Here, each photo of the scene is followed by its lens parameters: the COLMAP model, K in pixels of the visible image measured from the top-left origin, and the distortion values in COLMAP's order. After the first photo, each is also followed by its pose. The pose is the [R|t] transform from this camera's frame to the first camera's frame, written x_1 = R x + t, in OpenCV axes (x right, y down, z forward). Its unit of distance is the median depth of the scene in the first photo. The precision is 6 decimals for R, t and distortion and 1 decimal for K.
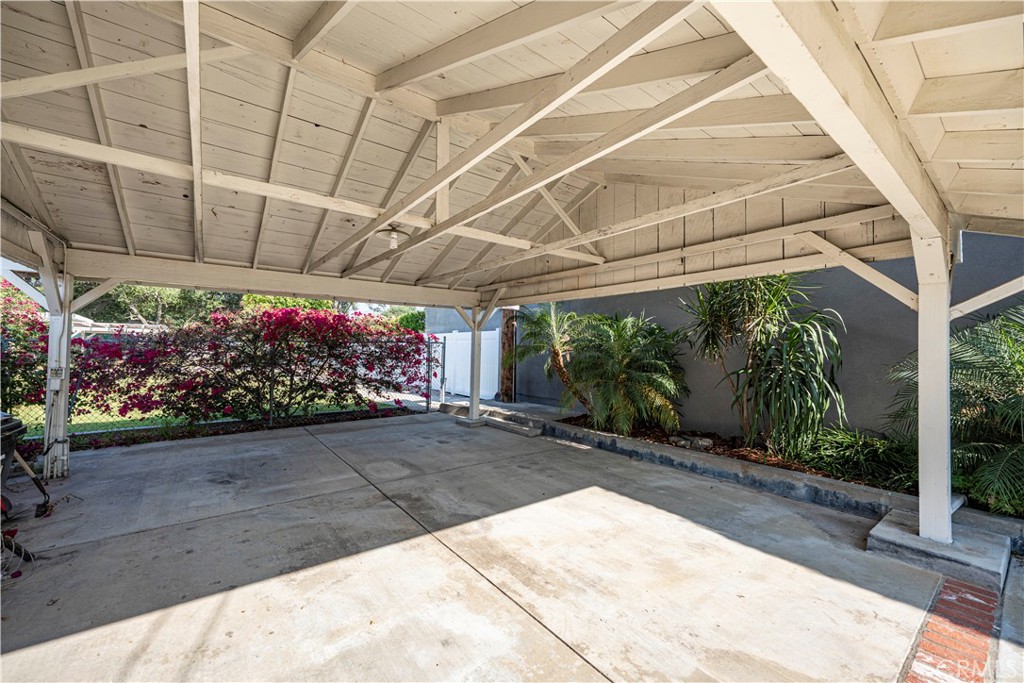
lens RADIAL K [[403.0, 0, 514.1], [0, 403.0, 343.7], [0, 0, 1]] dist [0.009590, 0.000280]
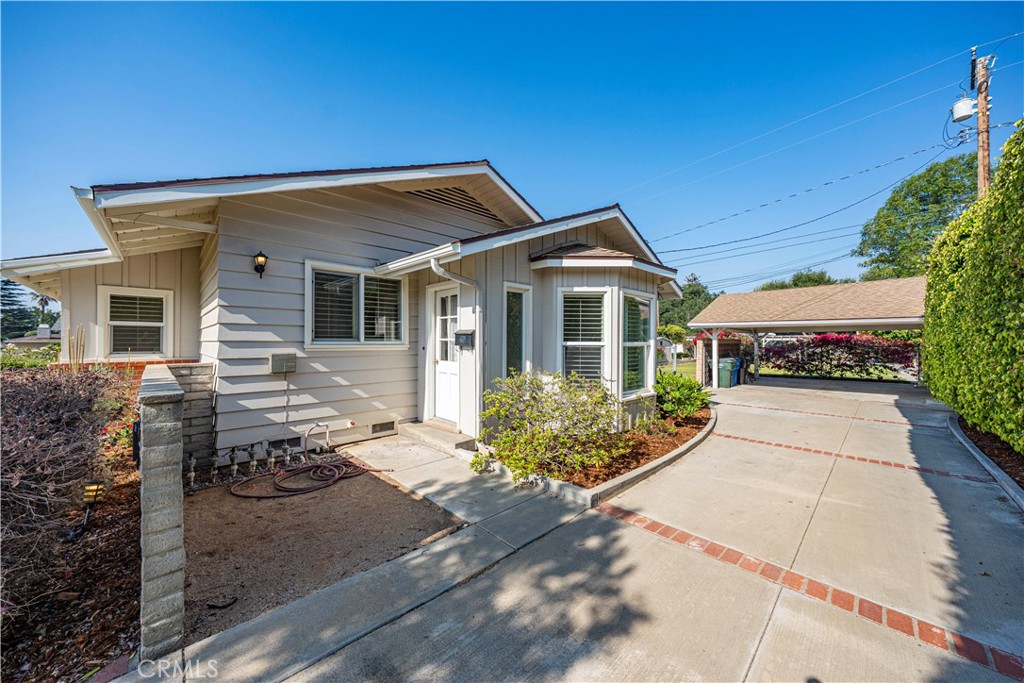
lens RADIAL K [[368.4, 0, 510.5], [0, 368.4, 340.2], [0, 0, 1]] dist [0.002734, 0.000226]
pose [[0.111876, -0.022420, -0.993469, 1.743184], [0.018822, 0.999614, -0.020439, -0.042842], [0.993544, -0.016412, 0.112255, -1.420316]]
